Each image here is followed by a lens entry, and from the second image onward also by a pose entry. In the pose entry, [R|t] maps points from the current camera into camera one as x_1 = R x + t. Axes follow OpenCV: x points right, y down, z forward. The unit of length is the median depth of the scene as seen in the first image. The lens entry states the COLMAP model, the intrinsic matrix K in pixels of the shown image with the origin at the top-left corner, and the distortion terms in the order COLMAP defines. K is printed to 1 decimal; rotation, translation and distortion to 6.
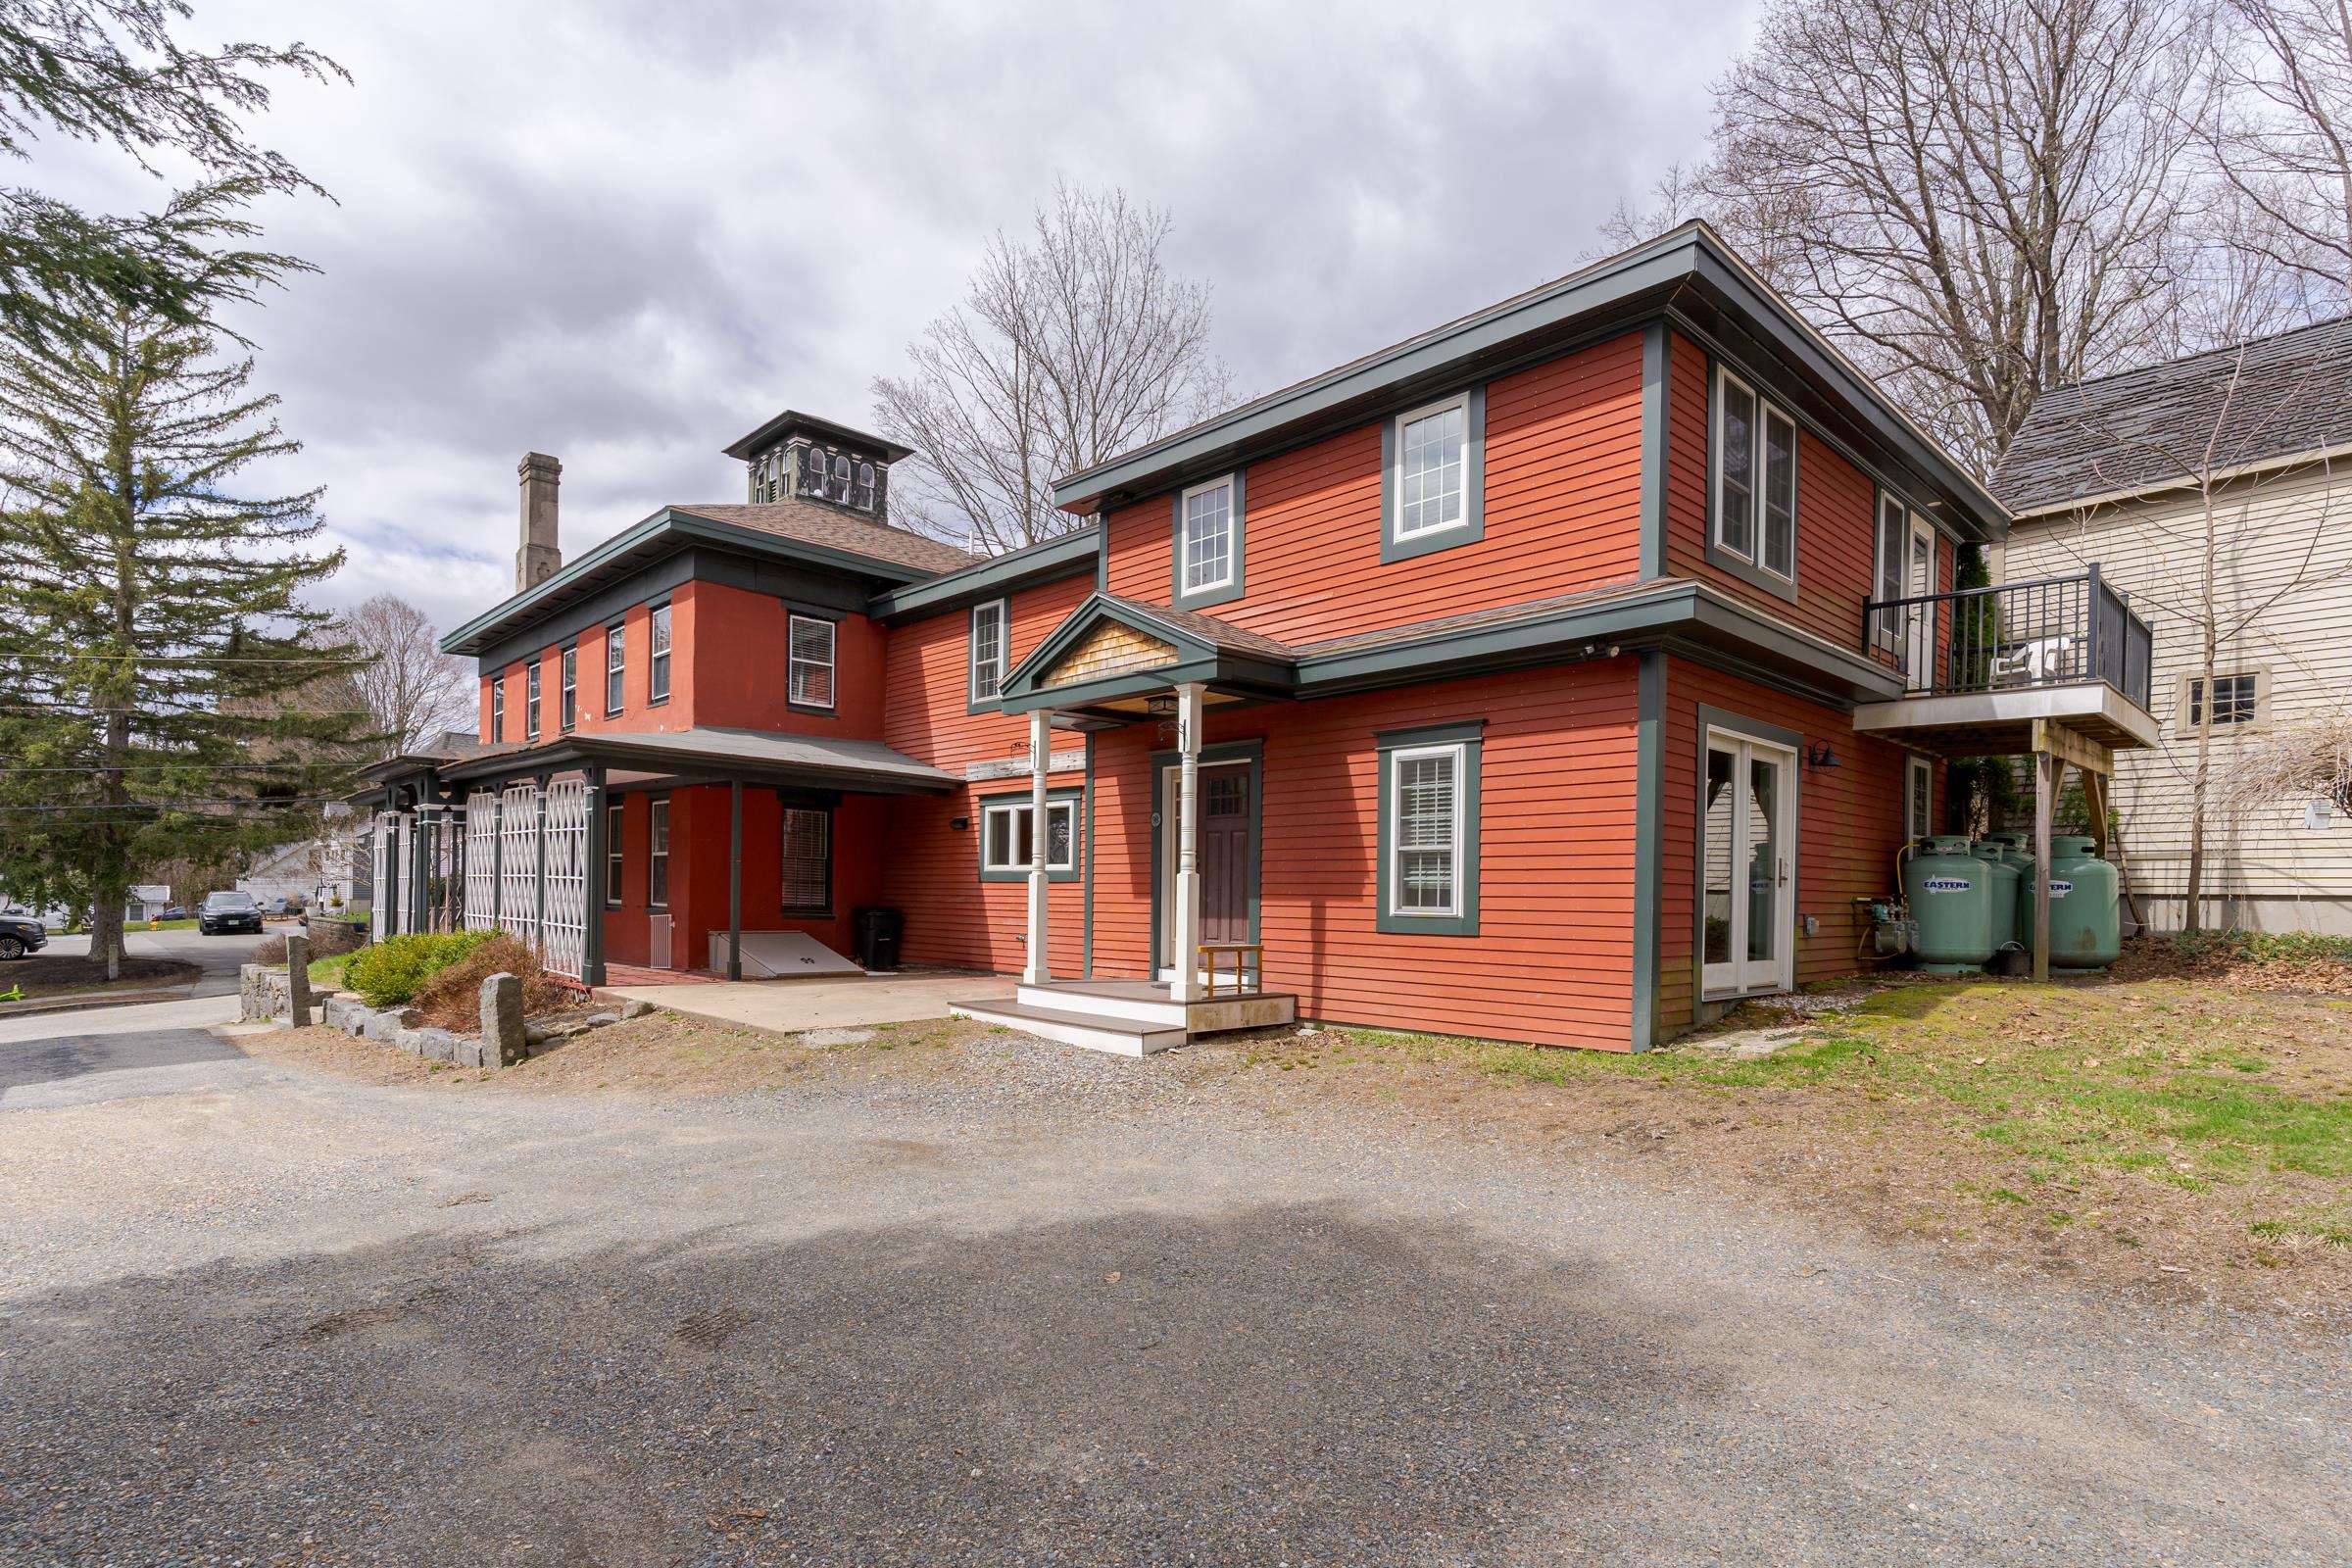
lens RADIAL K [[1186.0, 0, 1172.3], [0, 1186.0, 901.4], [0, 0, 1]] dist [-0.001791, 0.000612]
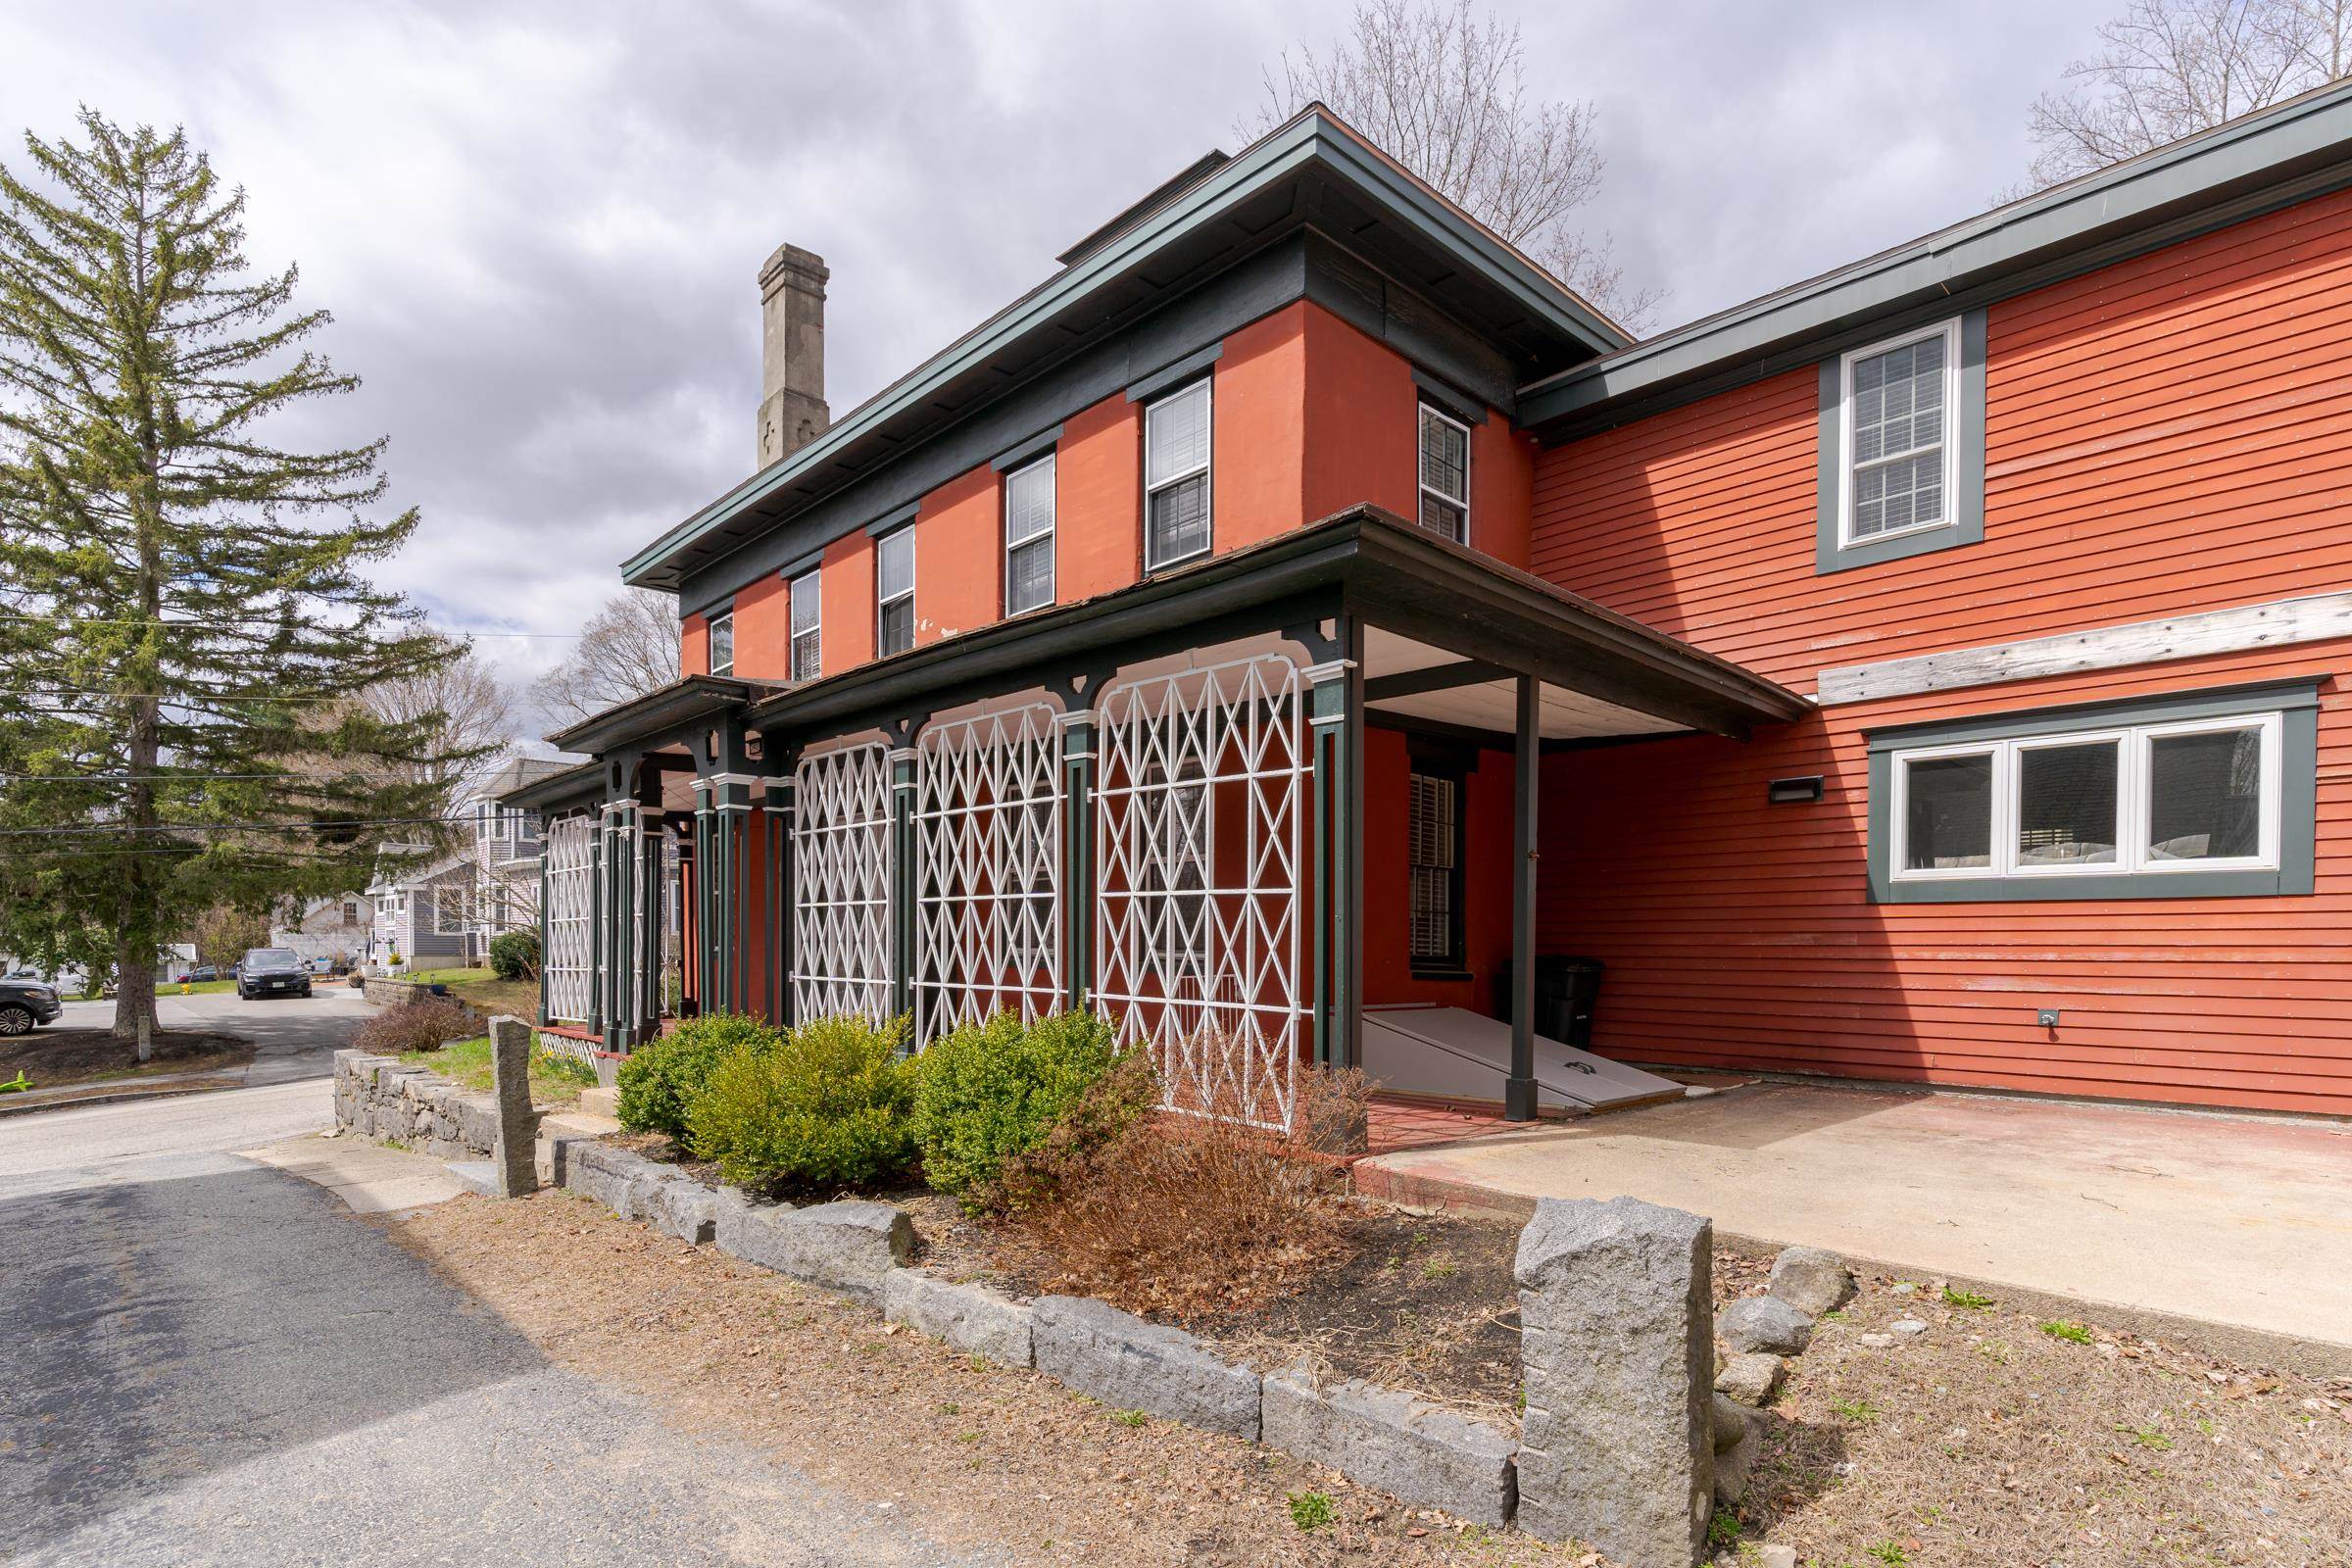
lens RADIAL K [[1189.4, 0, 1141.4], [0, 1189.4, 972.4], [0, 0, 1]] dist [0.002631, -0.000075]
pose [[0.999622, -0.008798, -0.026047, -0.329473], [0.009240, 0.999815, 0.016878, 0.000723], [0.025894, -0.017112, 0.999518, 0.354723]]
